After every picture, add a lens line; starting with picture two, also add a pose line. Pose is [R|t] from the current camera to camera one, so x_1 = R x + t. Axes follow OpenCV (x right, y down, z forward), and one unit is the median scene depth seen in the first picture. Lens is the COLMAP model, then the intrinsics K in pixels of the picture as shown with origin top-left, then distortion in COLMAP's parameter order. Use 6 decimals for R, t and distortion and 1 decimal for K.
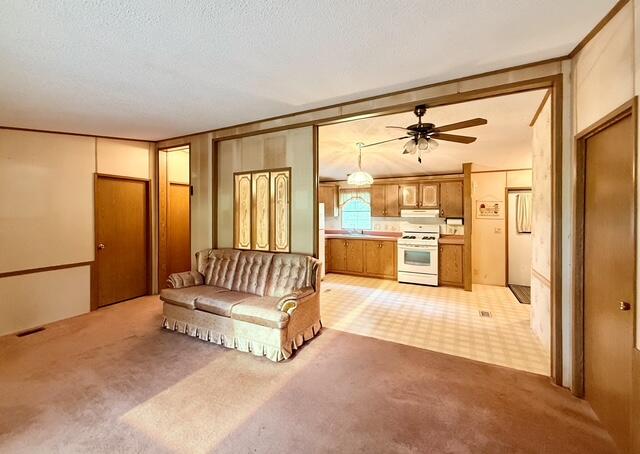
lens RADIAL K [[268.7, 0, 307.1], [0, 268.7, 213.0], [0, 0, 1]] dist [-0.001439, -0.000276]
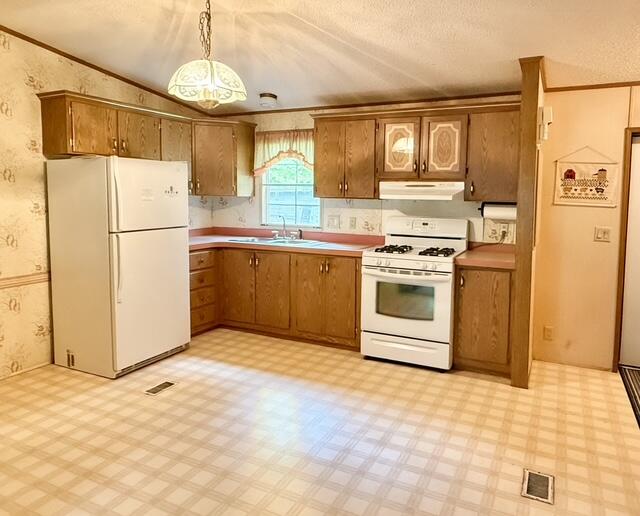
lens RADIAL K [[457.5, 0, 334.2], [0, 457.5, 226.7], [0, 0, 1]] dist [-0.001491, 0.007695]
pose [[0.998428, 0.012267, 0.054697, 0.258461], [-0.016014, 0.997515, 0.068609, 0.010946], [-0.053720, -0.069377, 0.996143, 0.320977]]
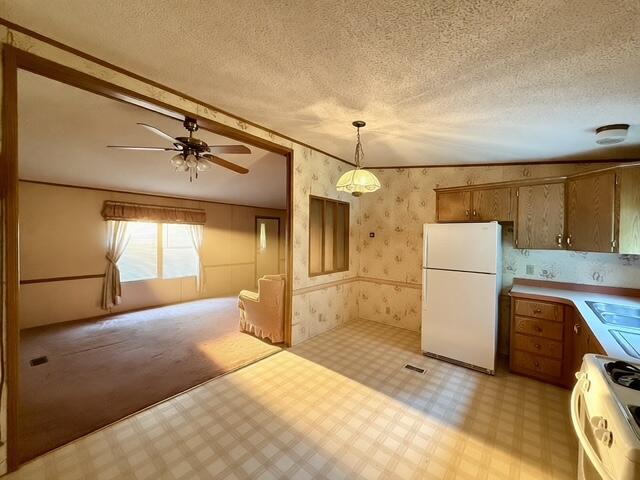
lens RADIAL K [[255.5, 0, 318.7], [0, 255.5, 238.4], [0, 0, 1]] dist [0.003329, 0.000761]
pose [[-0.190556, 0.010701, -0.981618, 0.622063], [-0.012620, 0.999831, 0.013349, -0.006934], [0.981595, 0.014931, -0.190389, 0.823967]]
